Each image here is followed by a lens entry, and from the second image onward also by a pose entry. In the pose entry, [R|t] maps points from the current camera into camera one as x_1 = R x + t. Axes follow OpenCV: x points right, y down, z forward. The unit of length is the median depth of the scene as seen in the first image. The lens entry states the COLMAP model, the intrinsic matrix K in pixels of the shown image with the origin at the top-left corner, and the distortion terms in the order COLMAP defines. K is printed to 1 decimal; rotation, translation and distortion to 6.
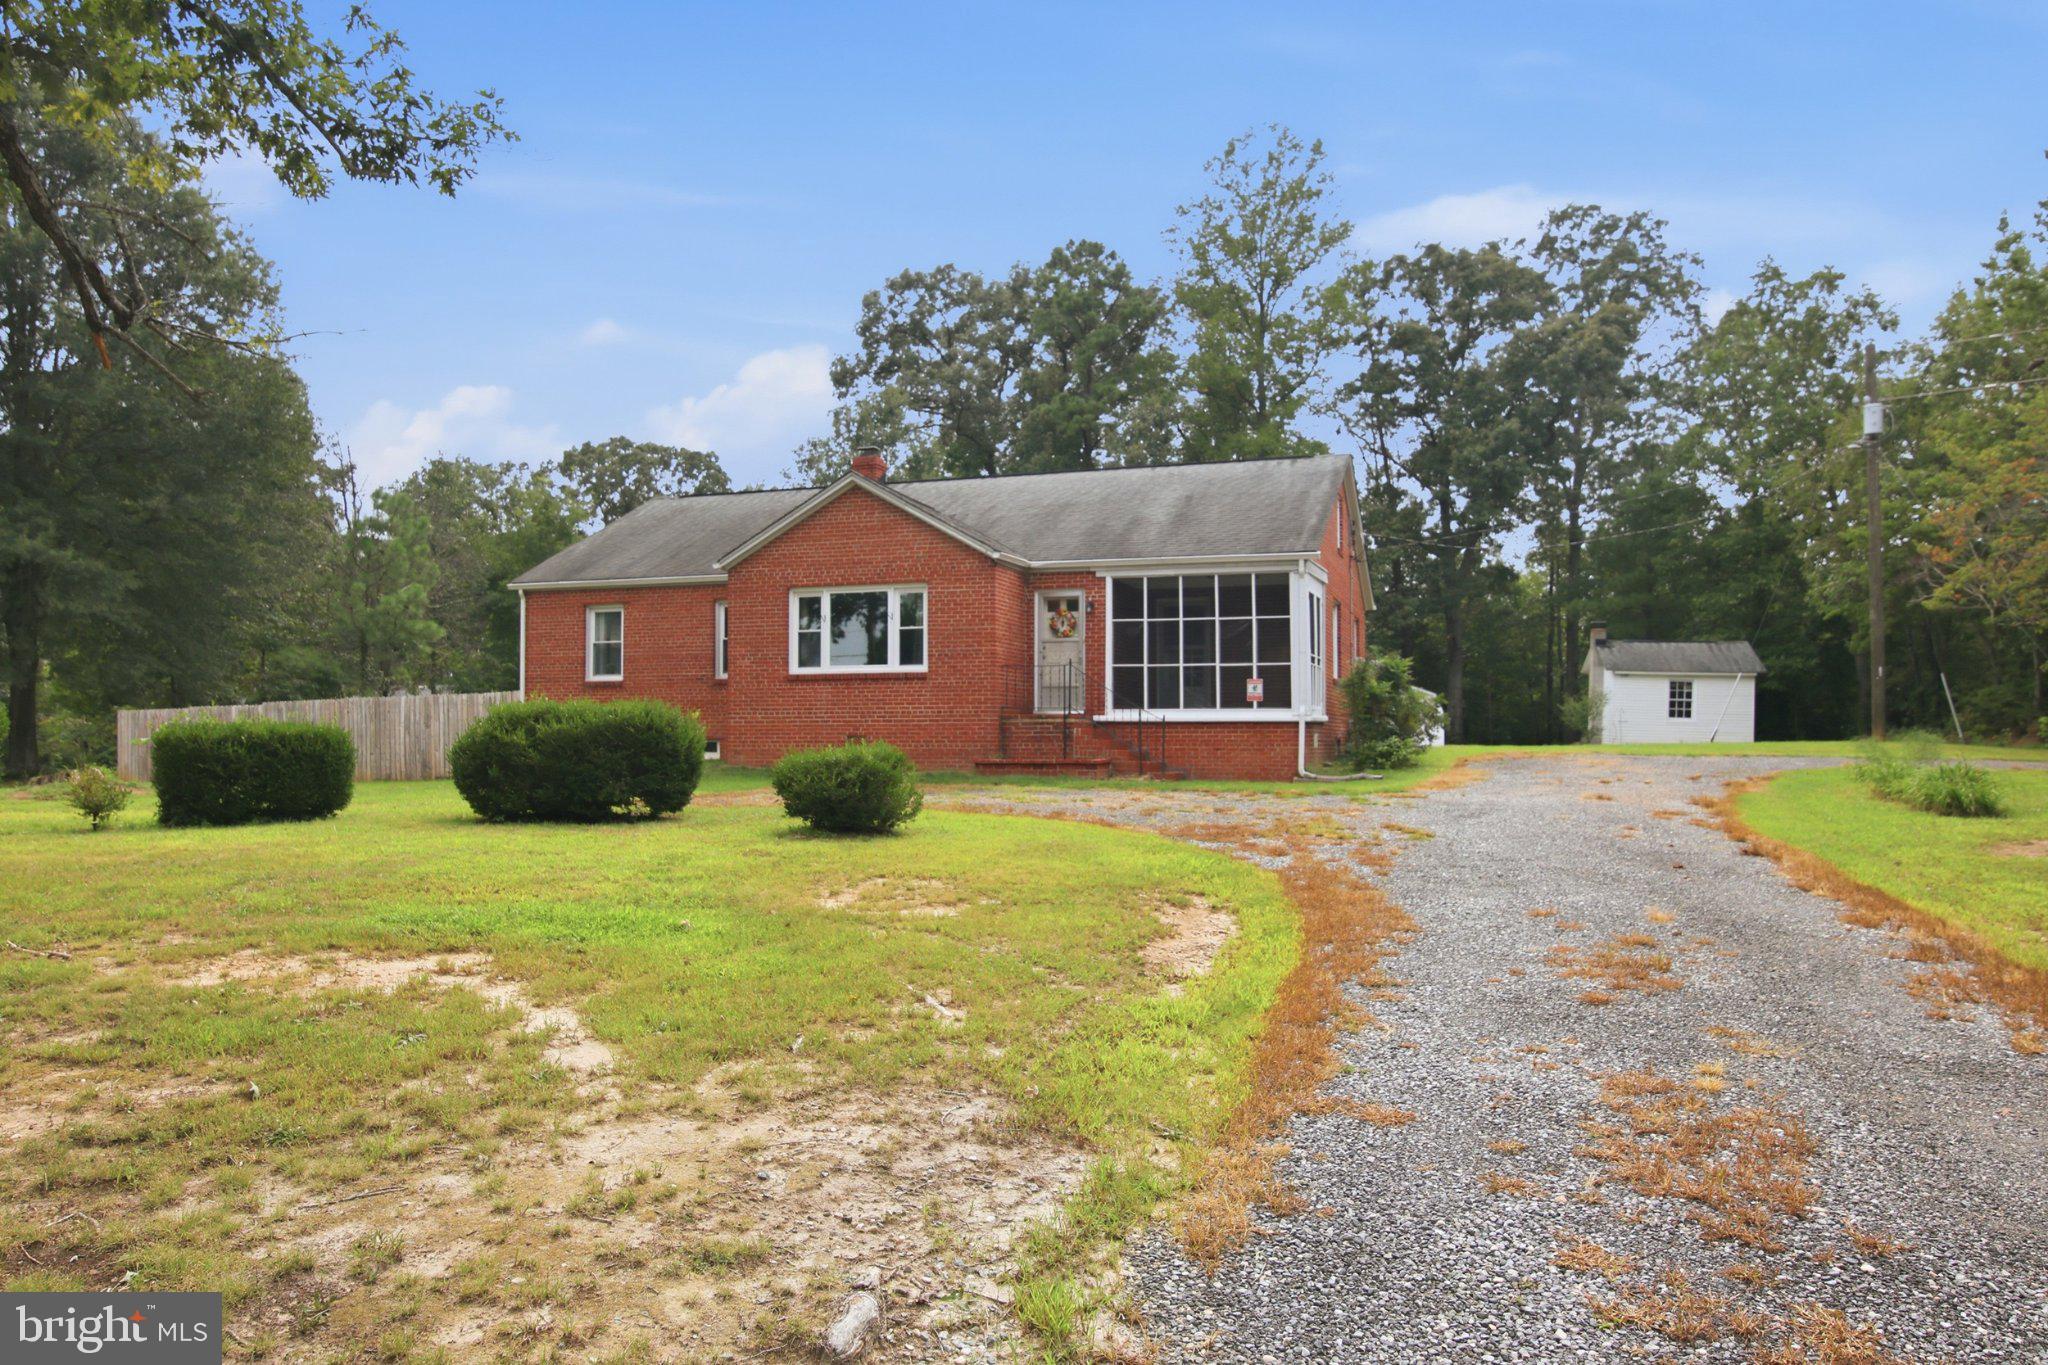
lens RADIAL K [[1367.6, 0, 1019.3], [0, 1367.6, 606.1], [0, 0, 1]] dist [0.005634, 0.000181]
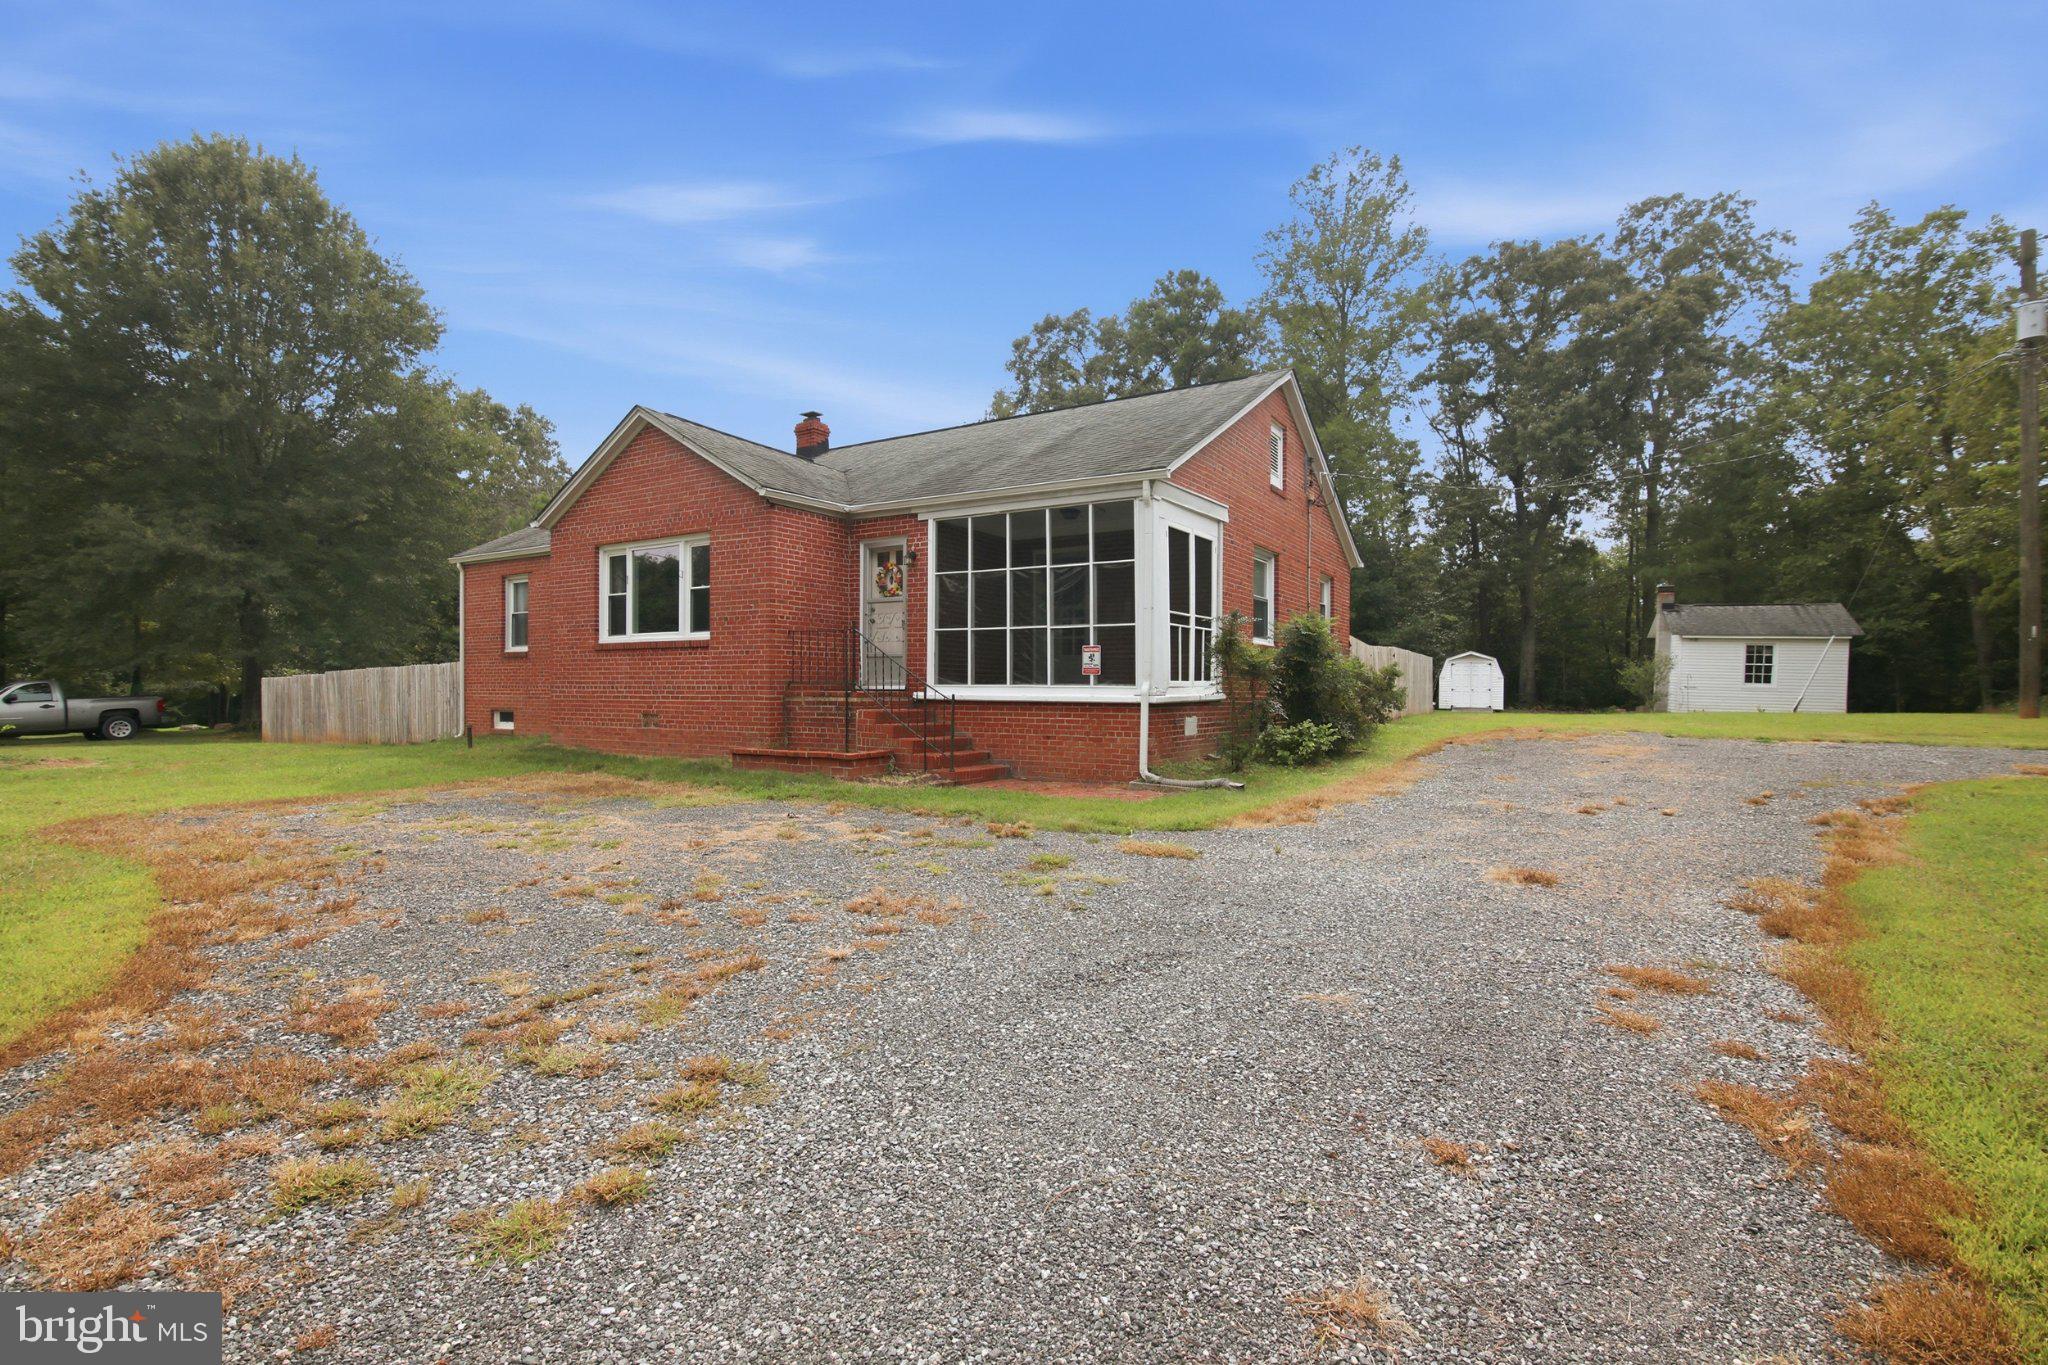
lens RADIAL K [[906.9, 0, 1052.1], [0, 906.9, 643.3], [0, 0, 1]] dist [-0.001148, -0.000262]
pose [[0.975786, -0.006887, -0.218621, 0.133977], [0.017450, 0.998770, 0.046421, 0.014835], [0.218032, -0.049112, 0.974705, 0.264361]]
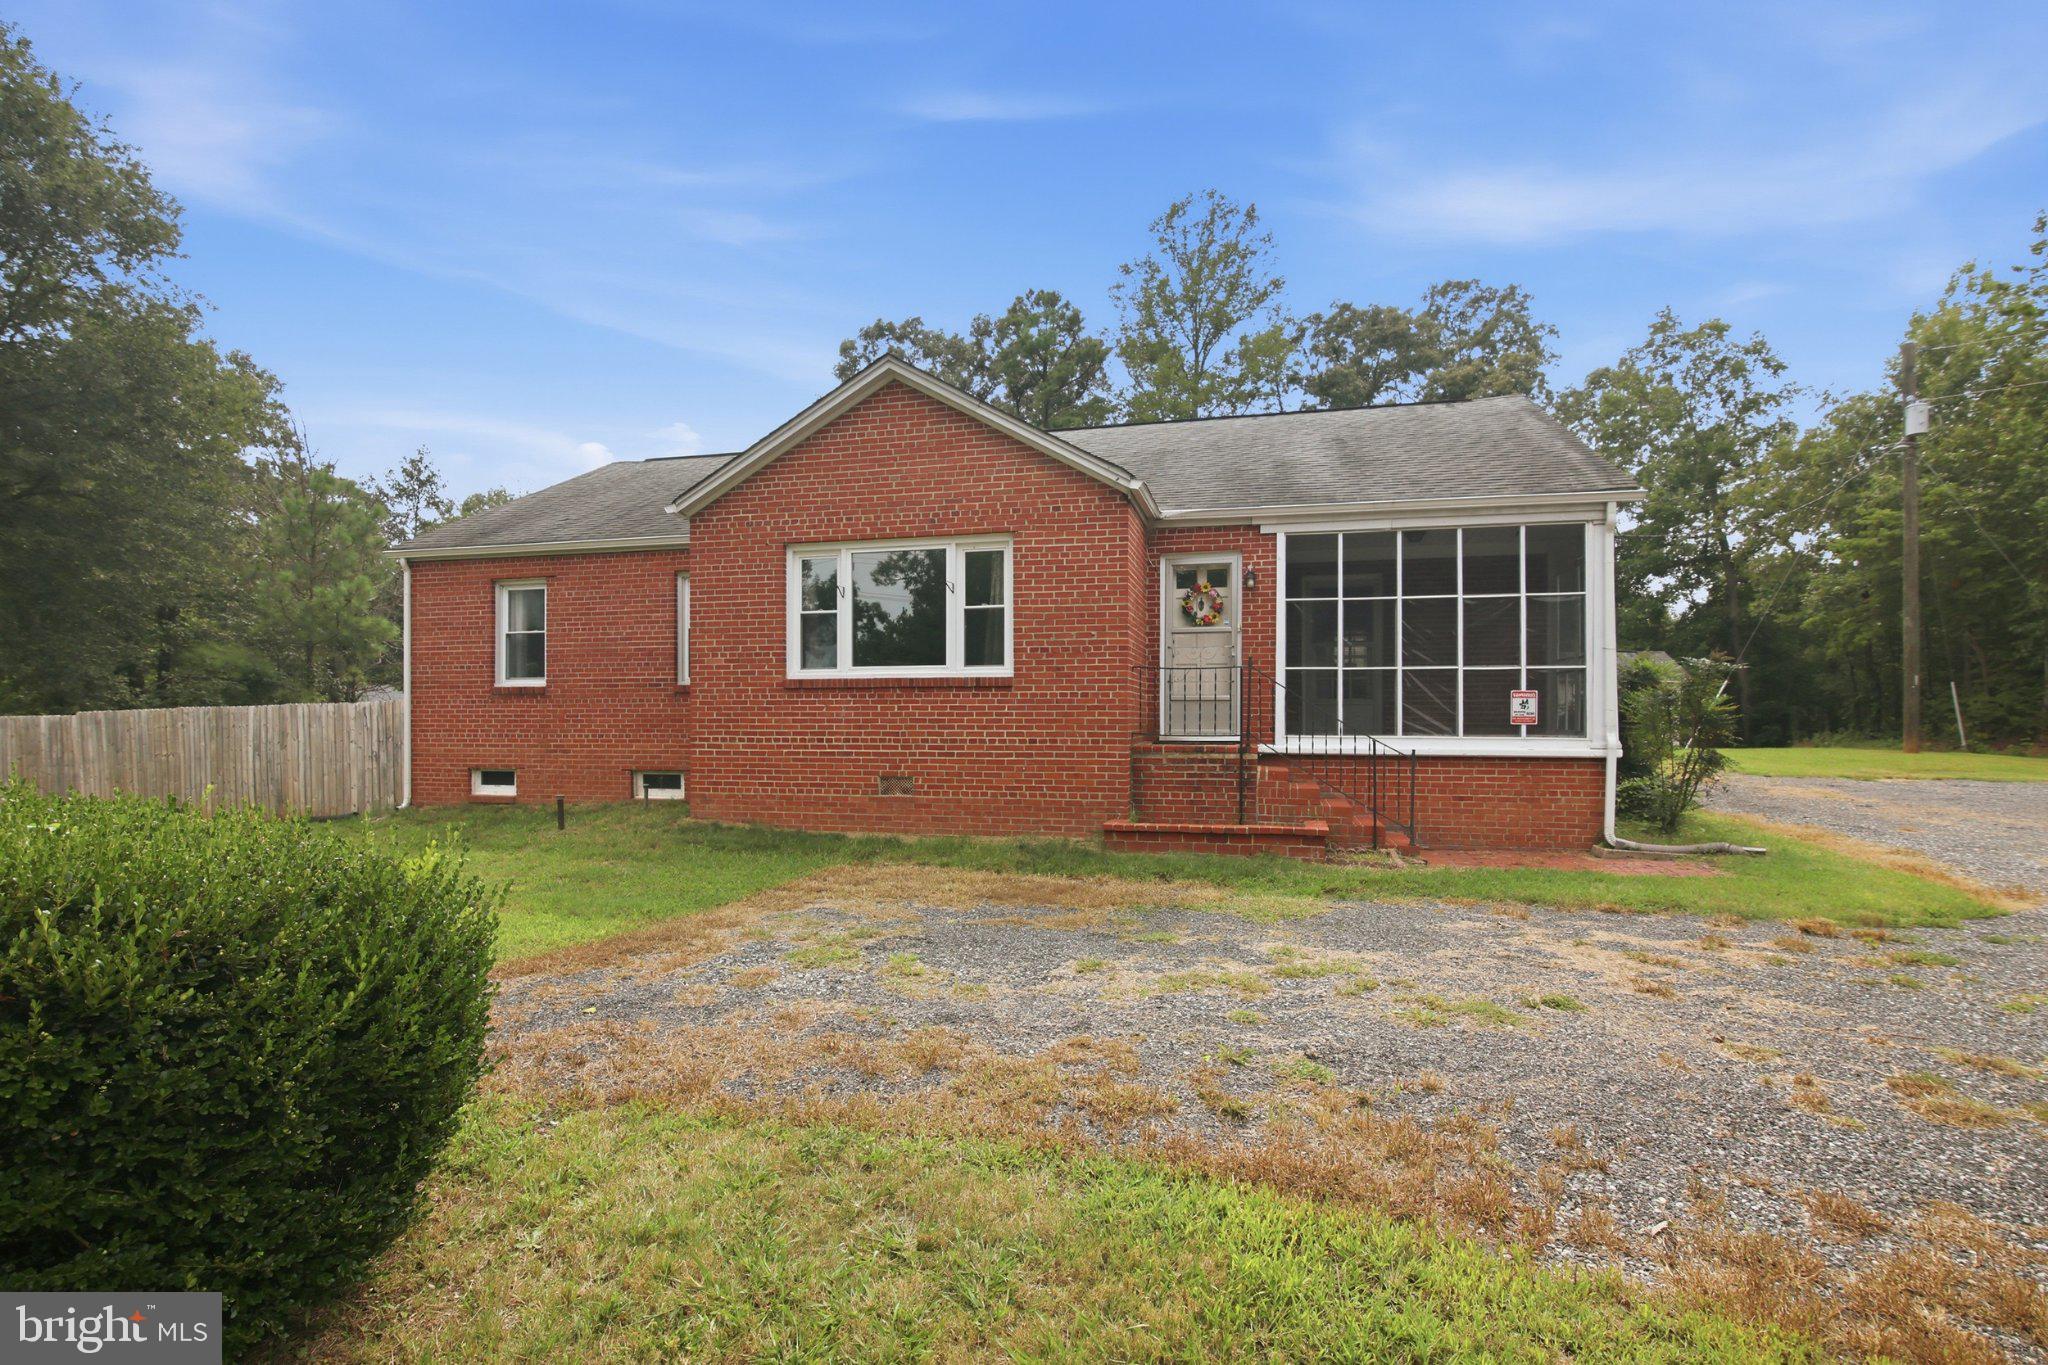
lens RADIAL K [[920.0, 0, 996.5], [0, 920.0, 674.6], [0, 0, 1]] dist [-0.000382, 0.000093]
pose [[0.997331, 0.005182, 0.072826, -0.054832], [-0.008628, 0.998854, 0.047085, 0.014300], [-0.072499, -0.047587, 0.996233, 0.303739]]
